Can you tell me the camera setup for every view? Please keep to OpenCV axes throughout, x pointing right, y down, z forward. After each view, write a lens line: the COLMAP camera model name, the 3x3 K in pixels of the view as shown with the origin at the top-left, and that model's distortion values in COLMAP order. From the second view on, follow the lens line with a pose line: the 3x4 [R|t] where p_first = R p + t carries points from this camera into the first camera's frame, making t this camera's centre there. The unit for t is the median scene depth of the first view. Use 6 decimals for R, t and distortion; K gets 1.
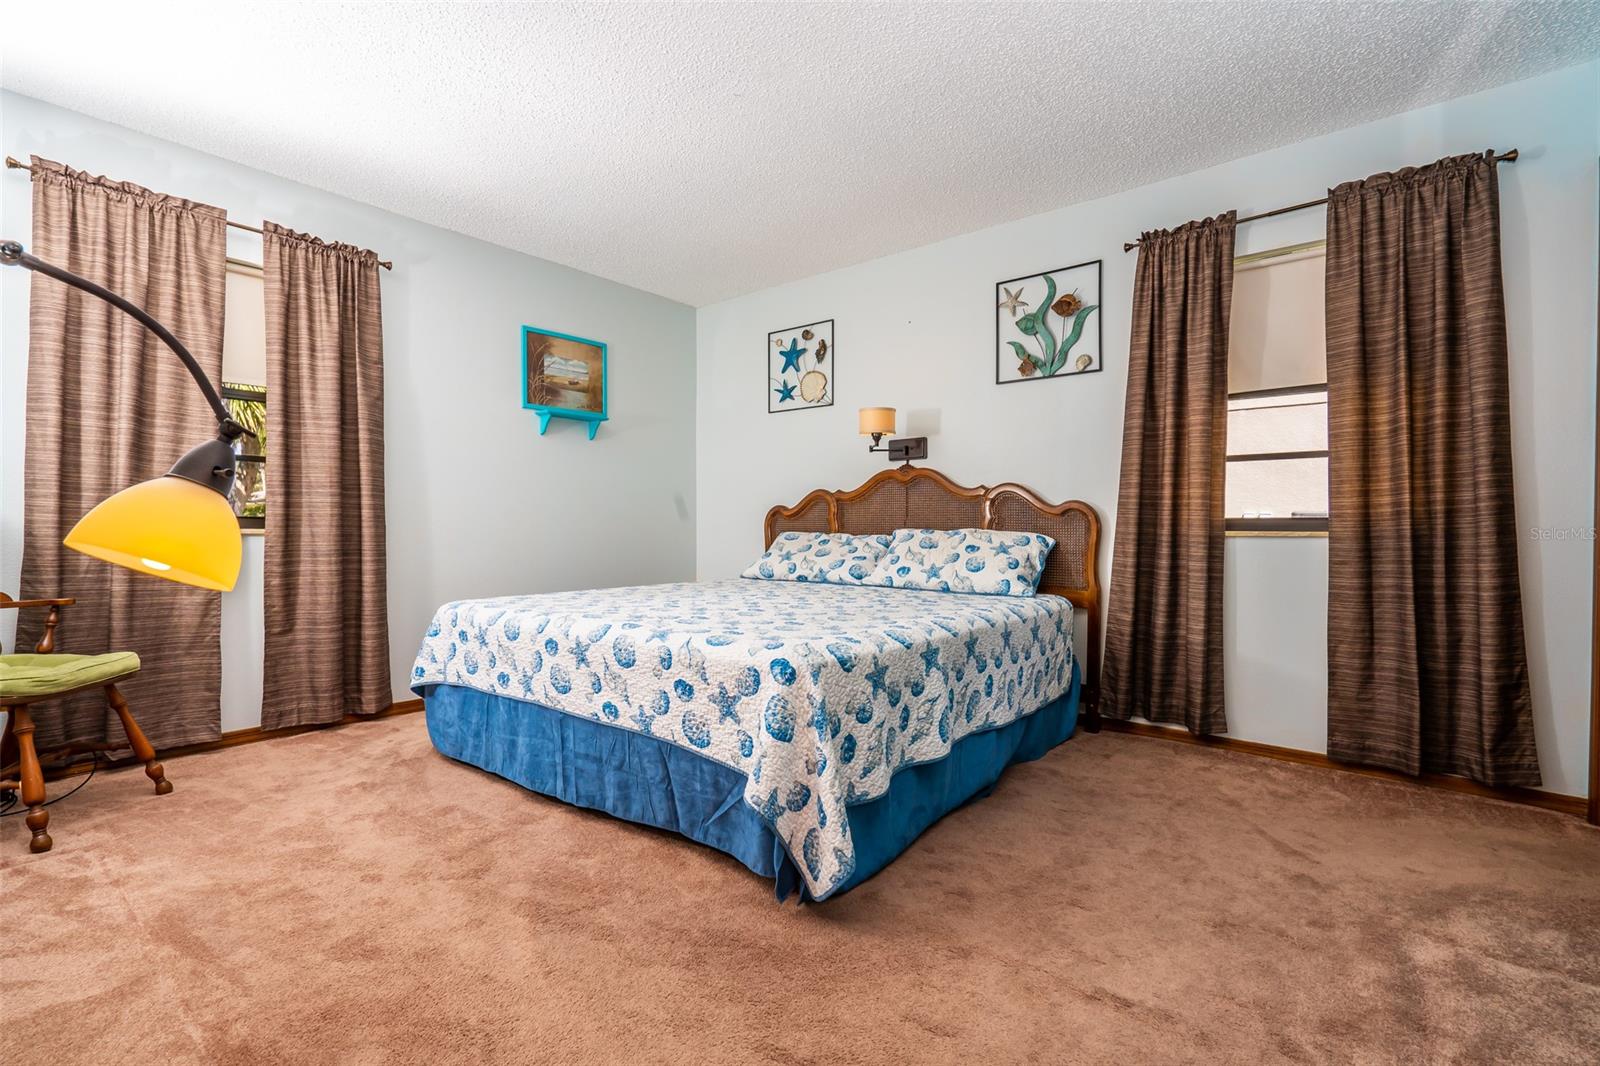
lens RADIAL K [[723.7, 0, 800.0], [0, 723.7, 533.0], [0, 0, 1]] dist [-0.001531, 0.000001]
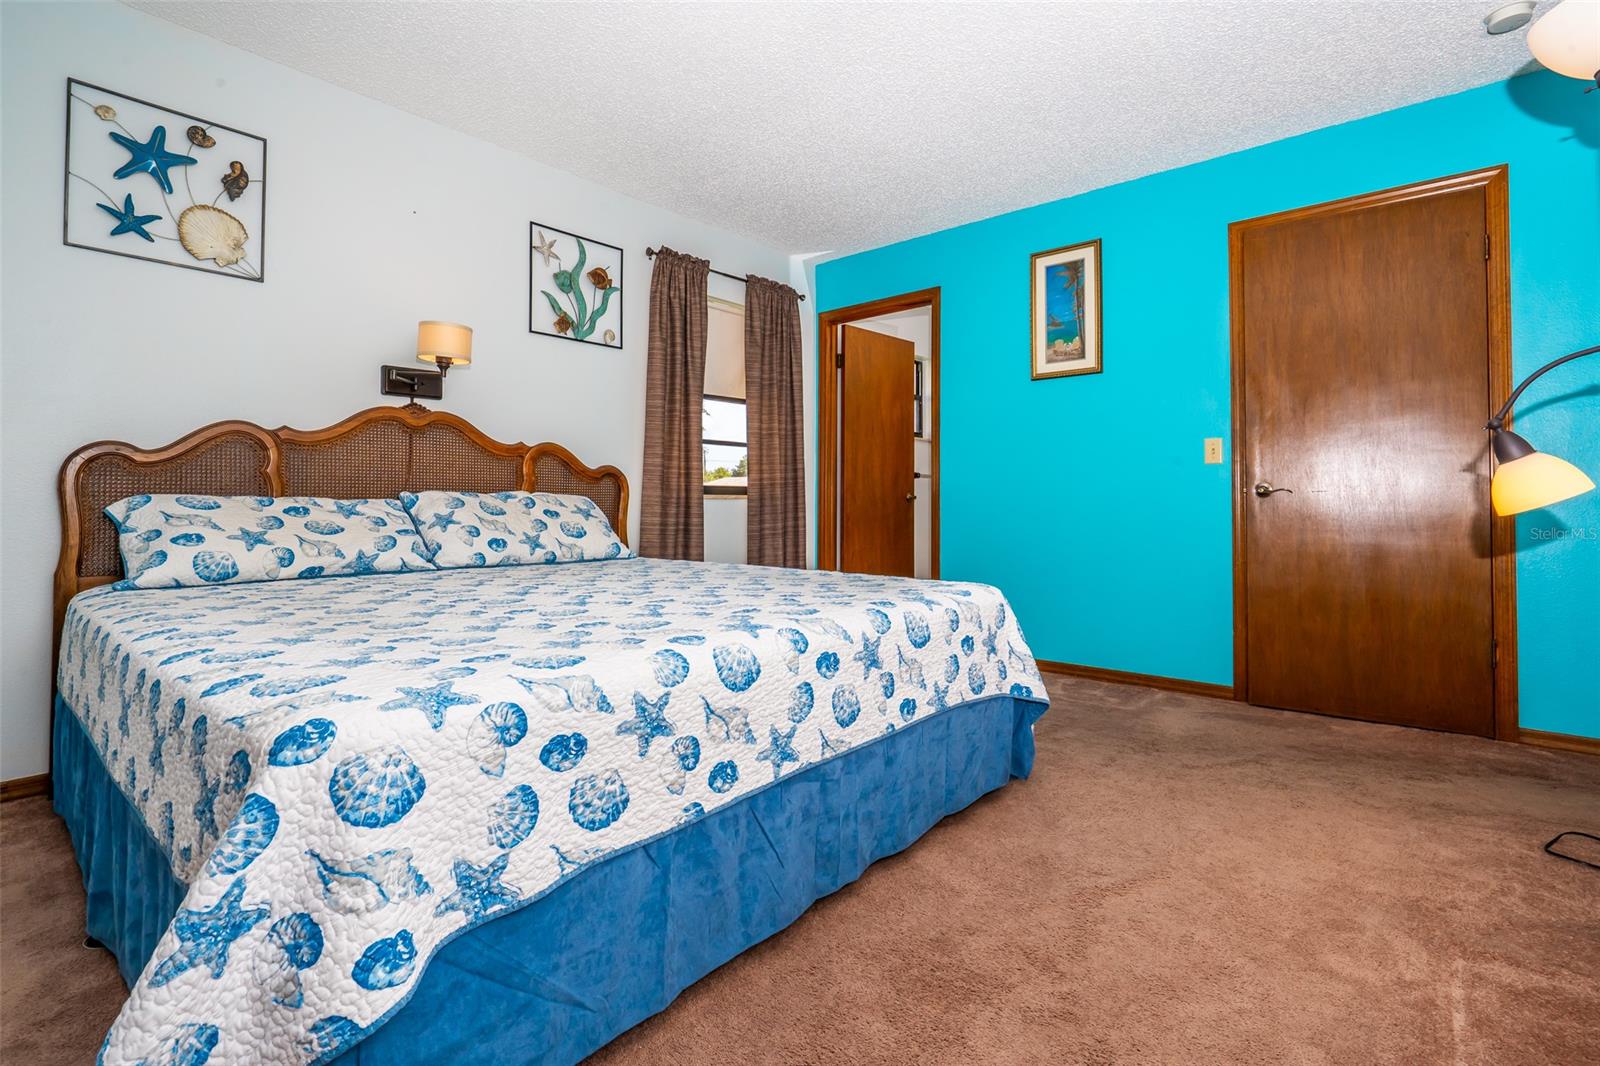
lens RADIAL K [[737.3, 0, 798.9], [0, 737.3, 484.7], [0, 0, 1]] dist [-0.000729, -0.000099]
pose [[0.036069, 0.018895, 0.999171, -0.676893], [0.007605, 0.999787, -0.019181, 0.006385], [-0.999320, 0.008291, 0.035918, 0.674536]]
